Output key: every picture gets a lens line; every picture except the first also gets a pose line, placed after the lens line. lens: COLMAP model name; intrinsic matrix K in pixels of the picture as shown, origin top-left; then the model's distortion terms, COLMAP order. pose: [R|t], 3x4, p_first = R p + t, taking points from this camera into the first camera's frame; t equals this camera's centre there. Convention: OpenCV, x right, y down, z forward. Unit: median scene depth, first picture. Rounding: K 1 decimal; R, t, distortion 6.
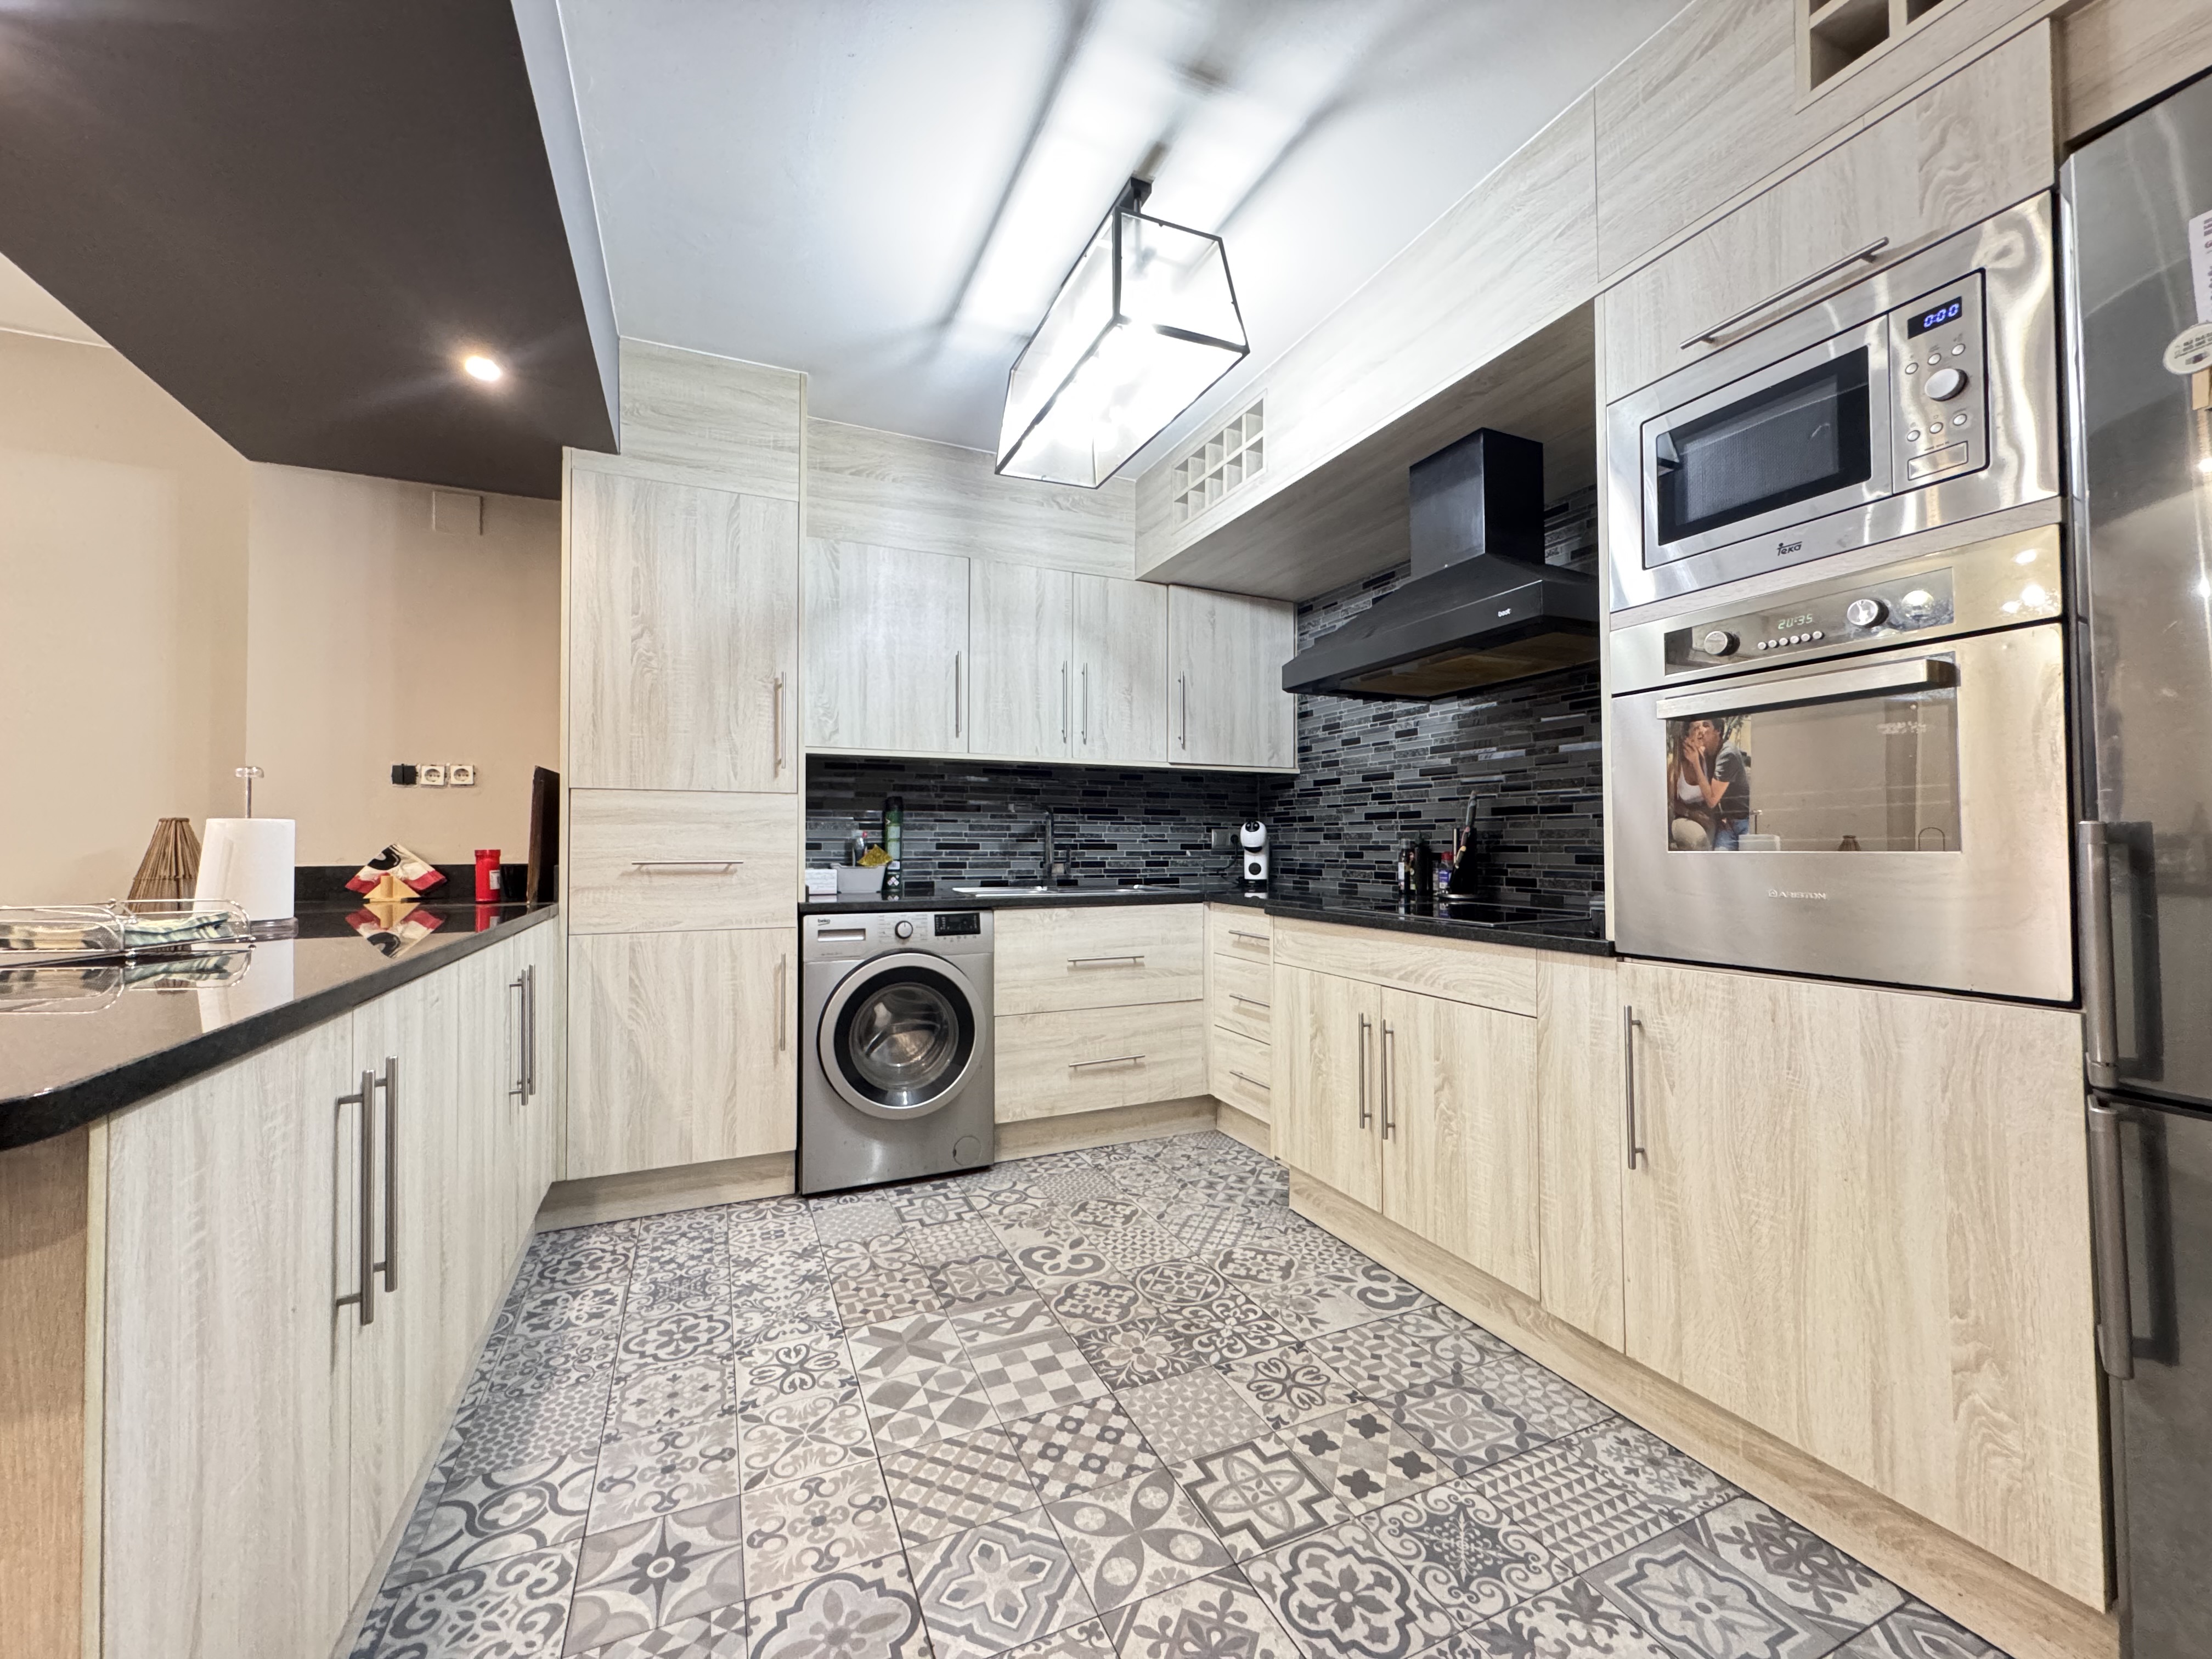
lens RADIAL K [[885.4, 0, 1105.8], [0, 885.4, 828.7], [0, 0, 1]] dist [-0.006438, 0.001902]
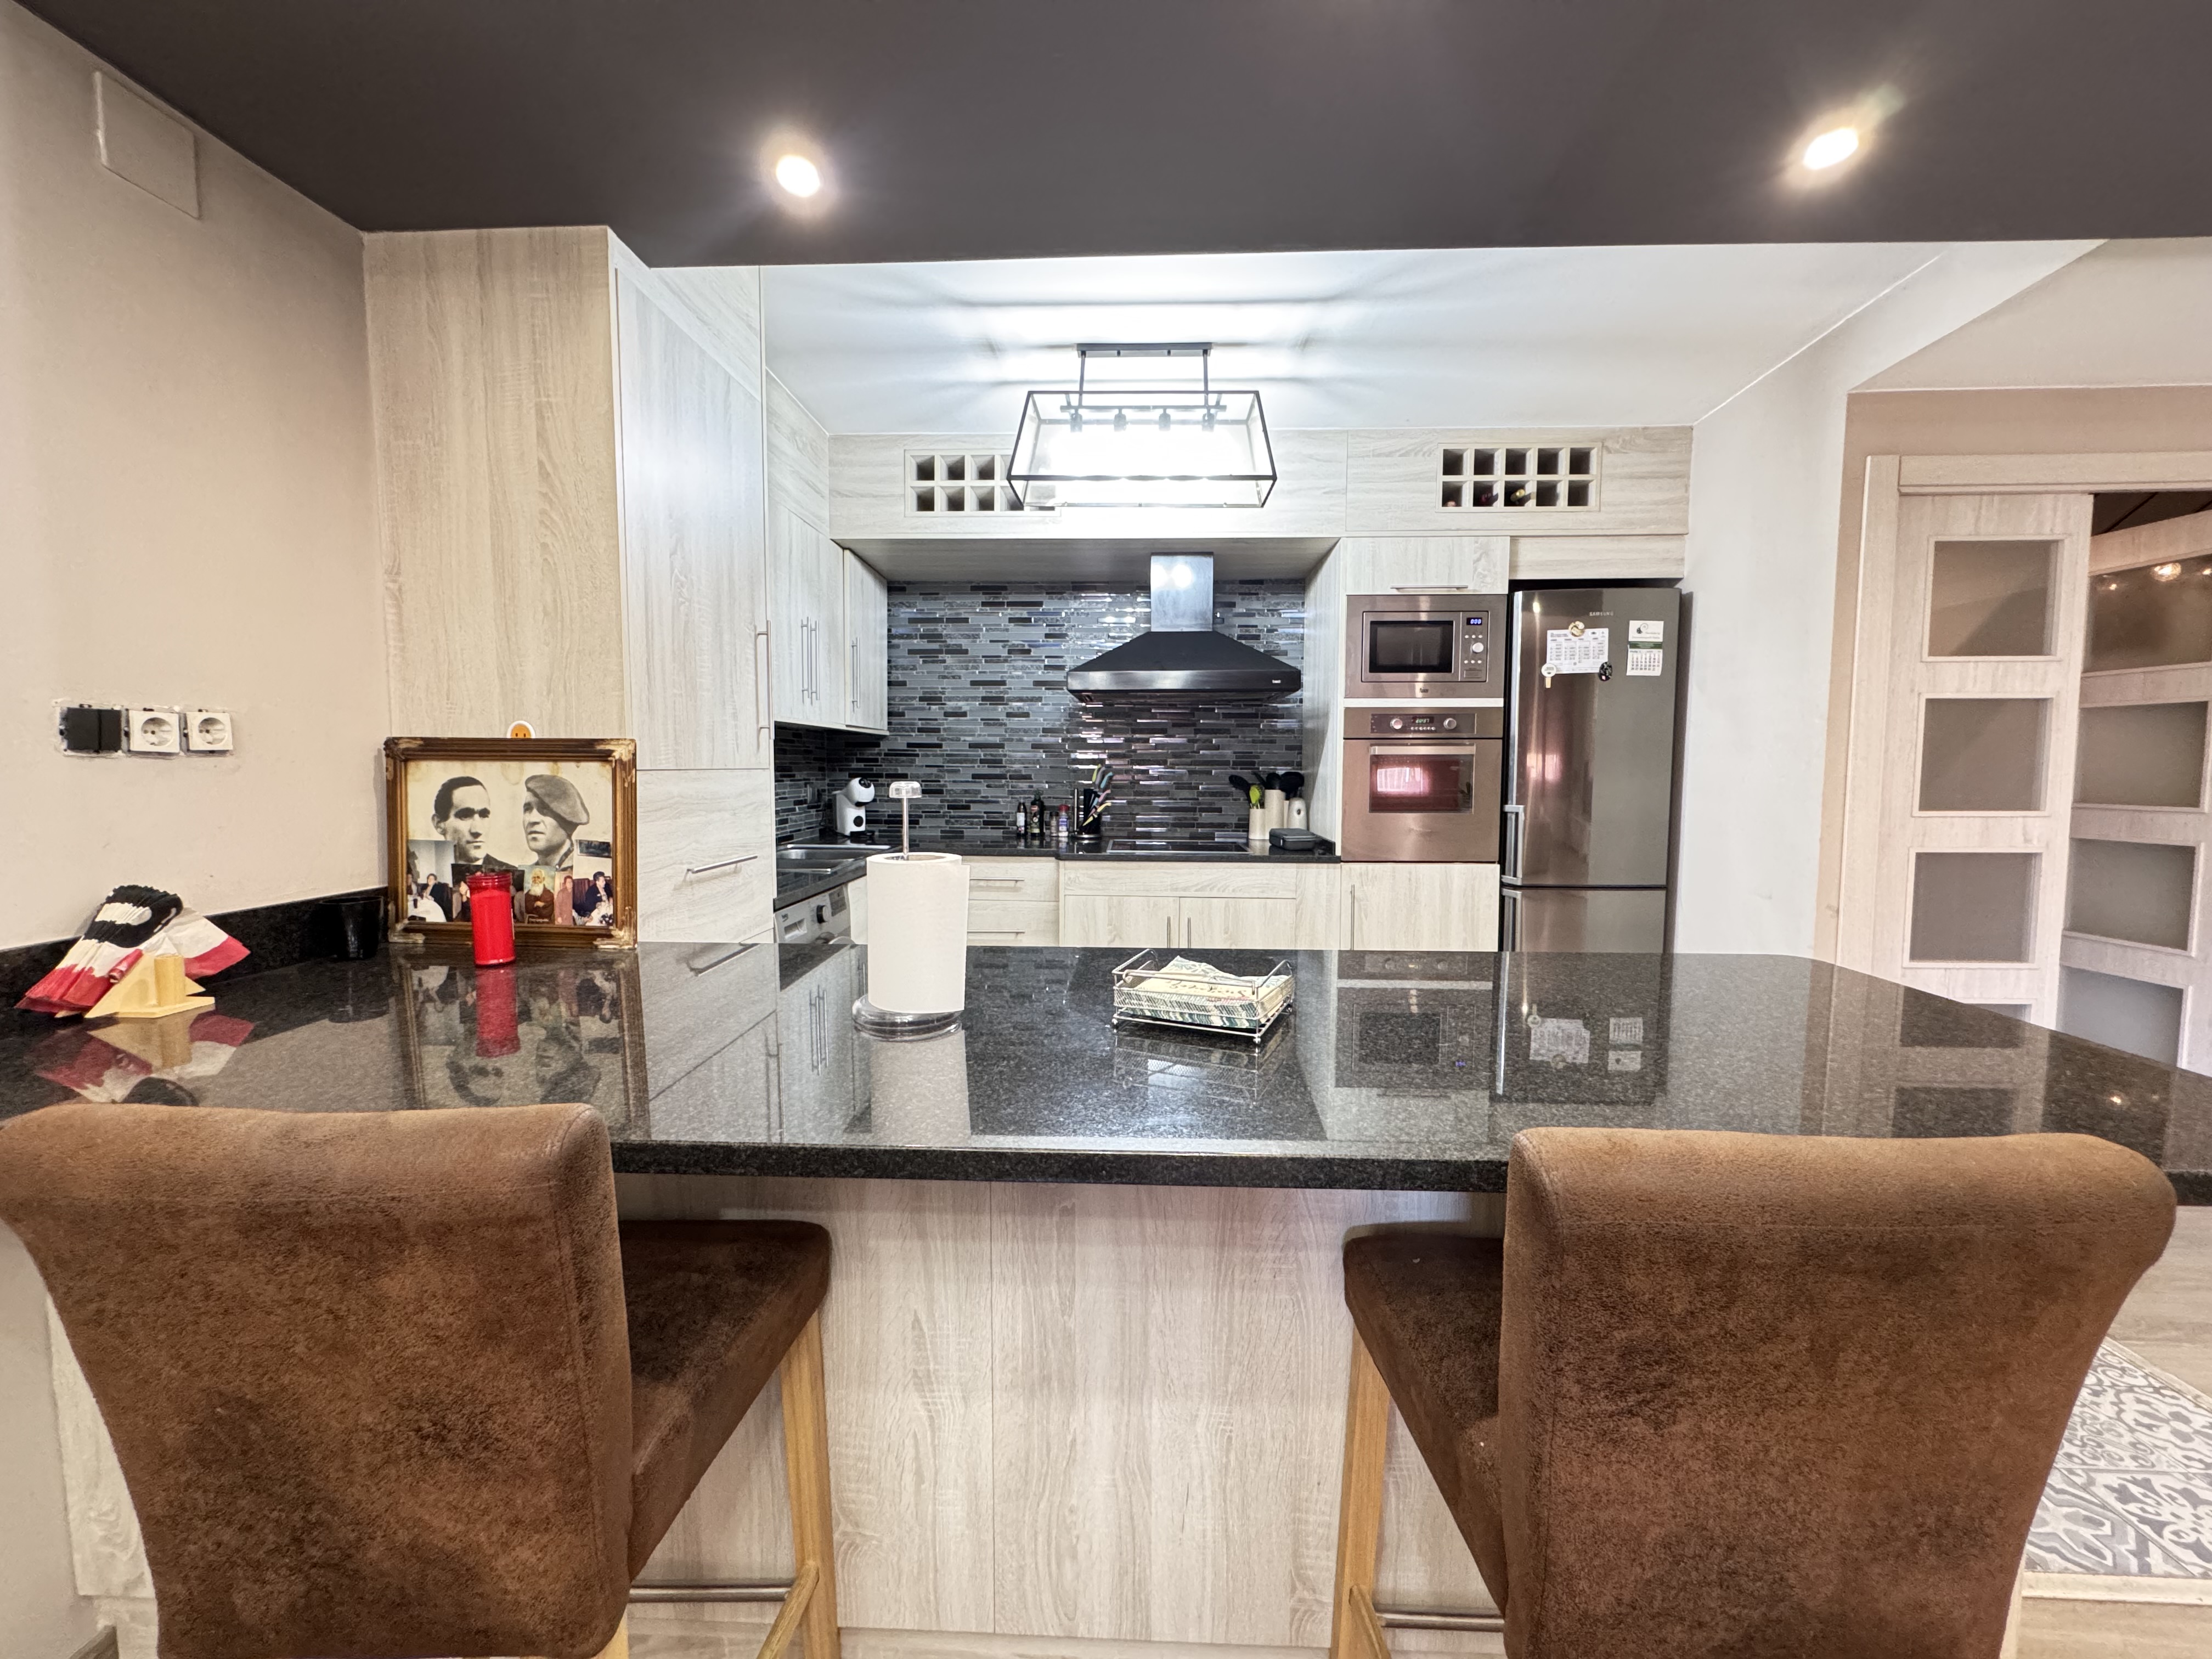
lens RADIAL K [[885.4, 0, 1105.1], [0, 885.4, 831.8], [0, 0, 1]] dist [-0.006438, 0.001902]
pose [[0.448894, -0.064660, 0.891242, -1.107077], [-0.023643, 0.996170, 0.084181, -0.067590], [-0.893272, -0.058860, 0.445646, 0.398470]]
